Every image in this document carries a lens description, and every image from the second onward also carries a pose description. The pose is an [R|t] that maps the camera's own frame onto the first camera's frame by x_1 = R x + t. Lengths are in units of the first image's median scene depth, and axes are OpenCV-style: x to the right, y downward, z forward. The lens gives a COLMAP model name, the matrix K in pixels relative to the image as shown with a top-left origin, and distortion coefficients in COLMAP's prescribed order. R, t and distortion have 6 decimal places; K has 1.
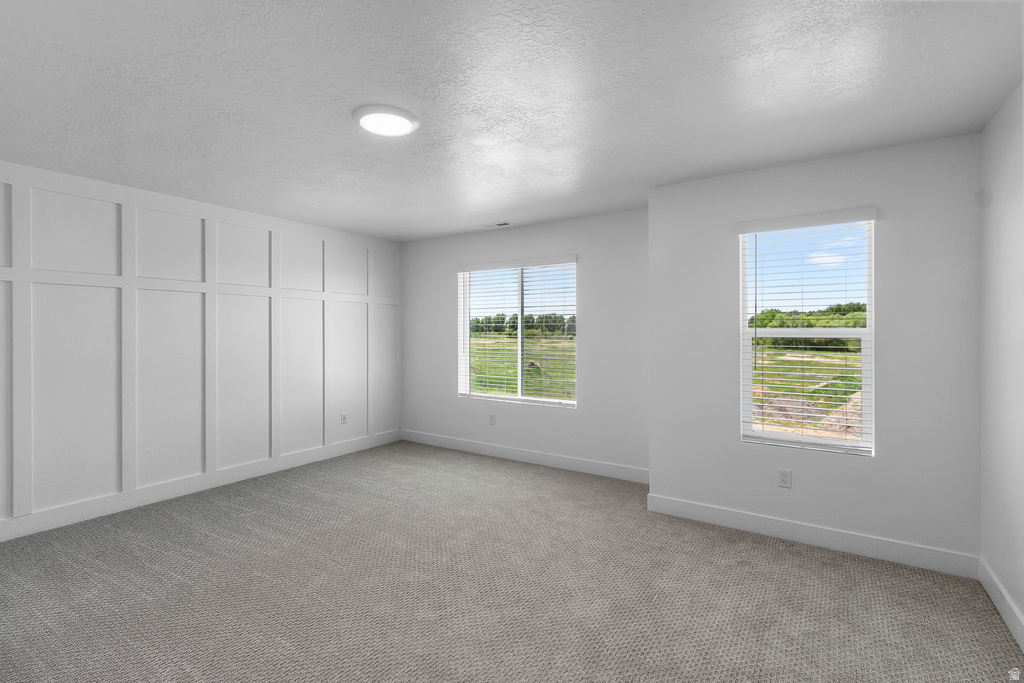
lens RADIAL K [[482.2, 0, 512.0], [0, 482.2, 341.5], [0, 0, 1]] dist [0.001053, 0.000825]
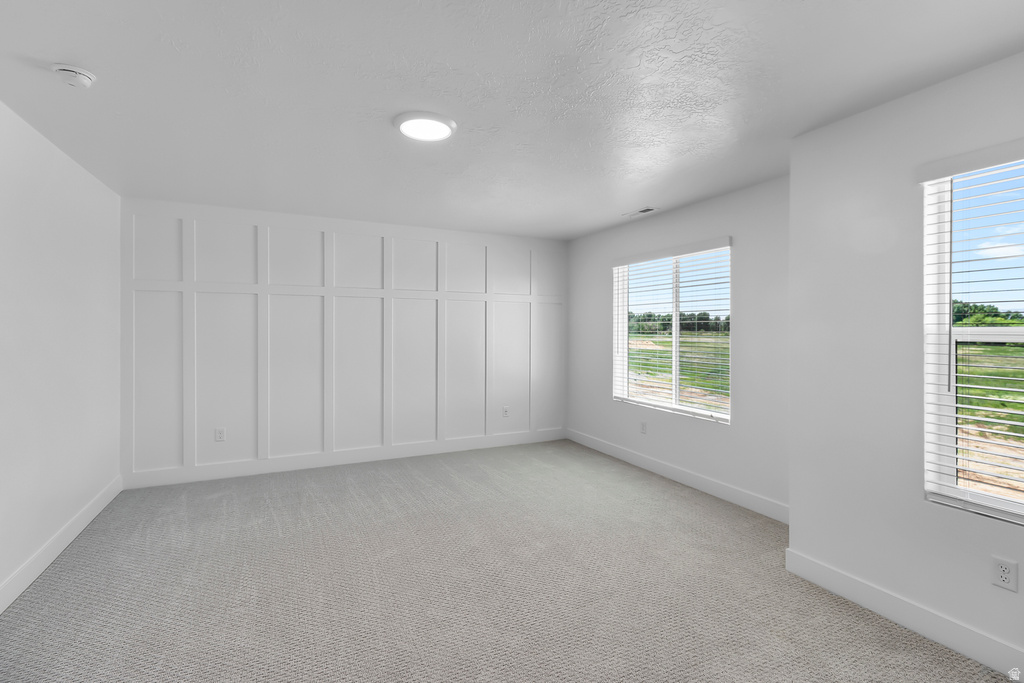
lens RADIAL K [[482.2, 0, 512.0], [0, 482.2, 341.5], [0, 0, 1]] dist [0.001053, 0.000825]
pose [[0.857933, 0.014834, -0.513547, 0.230608], [-0.012797, 0.999890, 0.007504, -0.003639], [0.513602, 0.000134, 0.858028, 0.107550]]
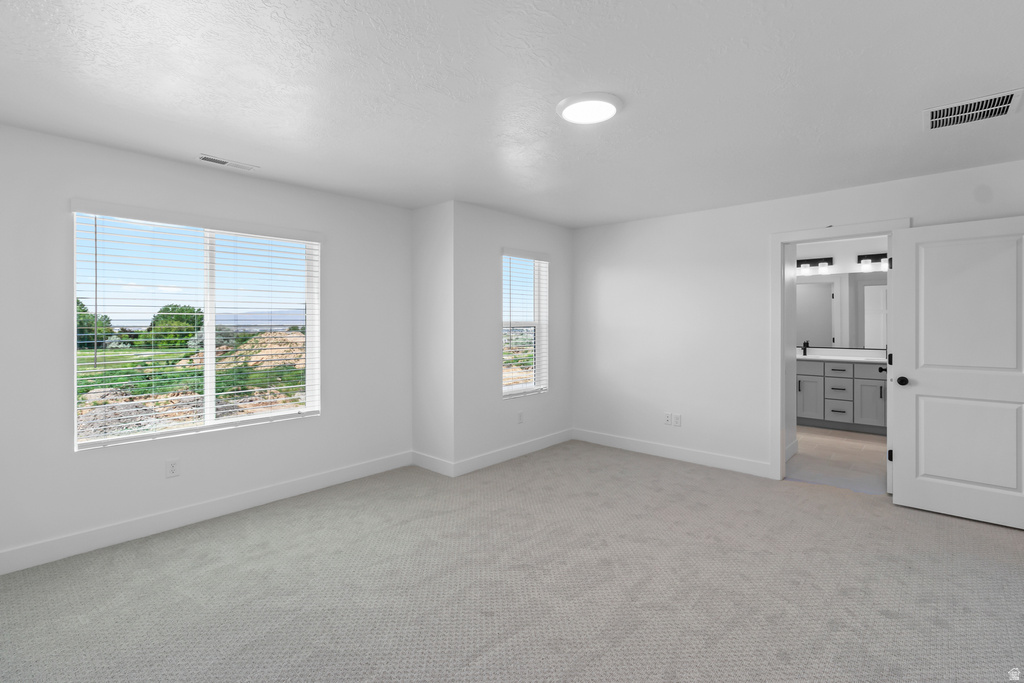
lens RADIAL K [[471.7, 0, 509.9], [0, 471.7, 338.9], [0, 0, 1]] dist [-0.000570, 0.000024]
pose [[0.134451, -0.020329, 0.990712, -0.630296], [0.033516, 0.999311, 0.015957, 0.002679], [-0.990353, 0.031060, 0.135040, 0.542450]]
